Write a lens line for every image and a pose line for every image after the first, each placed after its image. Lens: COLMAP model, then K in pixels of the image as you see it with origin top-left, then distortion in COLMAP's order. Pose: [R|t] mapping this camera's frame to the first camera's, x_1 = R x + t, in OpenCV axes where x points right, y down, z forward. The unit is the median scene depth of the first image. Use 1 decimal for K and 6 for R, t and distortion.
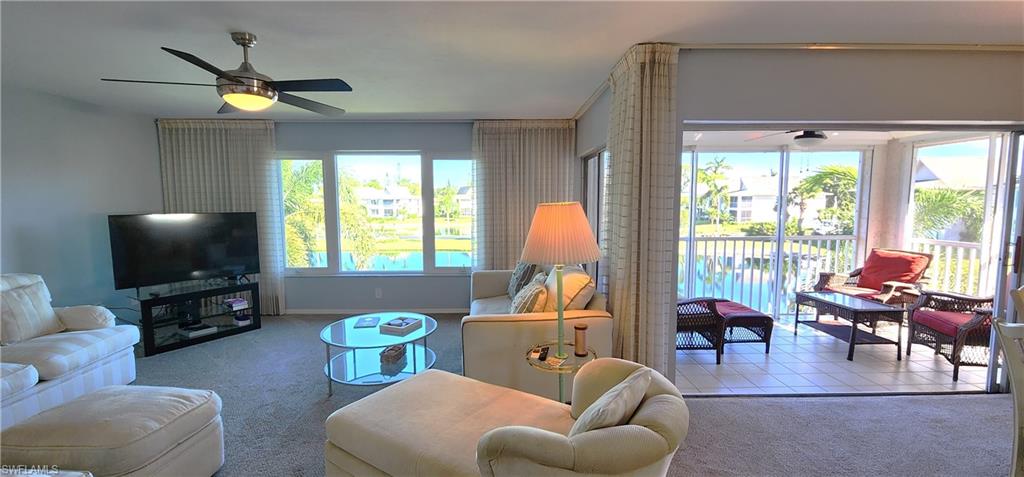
lens RADIAL K [[421.4, 0, 509.9], [0, 421.4, 242.2], [0, 0, 1]] dist [-0.000782, -0.000199]
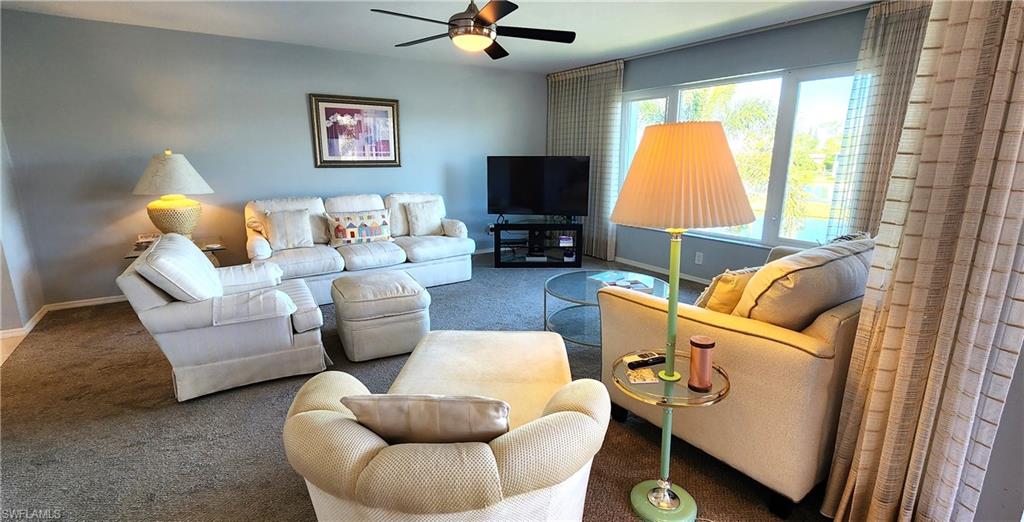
lens RADIAL K [[457.5, 0, 514.1], [0, 457.5, 267.6], [0, 0, 1]] dist [0.000969, 0.000726]
pose [[0.529561, 0.201241, -0.824055, 0.531726], [-0.083165, 0.979089, 0.185657, 0.005441], [0.844185, -0.029784, 0.535223, 0.450526]]
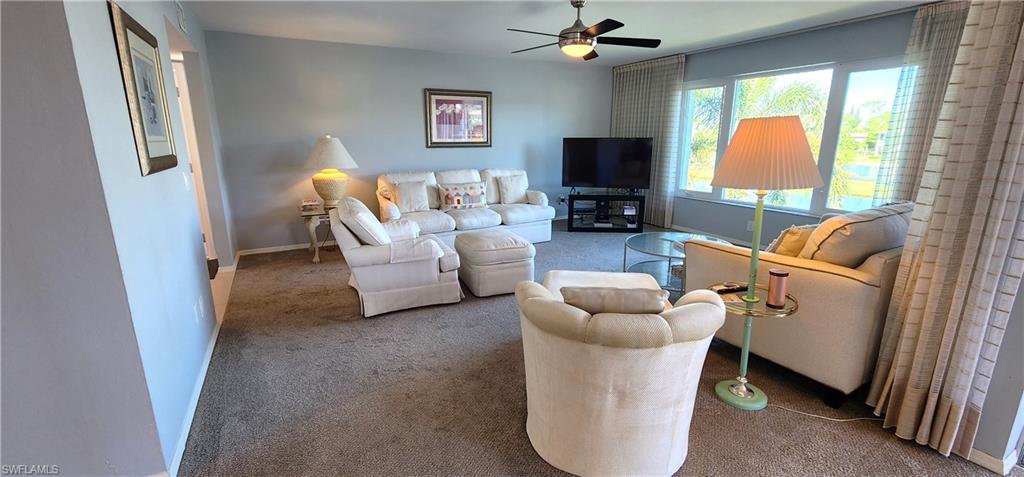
lens RADIAL K [[421.4, 0, 509.9], [0, 421.4, 242.2], [0, 0, 1]] dist [-0.000782, -0.000199]
pose [[0.437591, 0.217190, -0.872550, 0.639648], [-0.083597, 0.976014, 0.201019, 0.023830], [0.895280, -0.015022, 0.445251, 0.178188]]
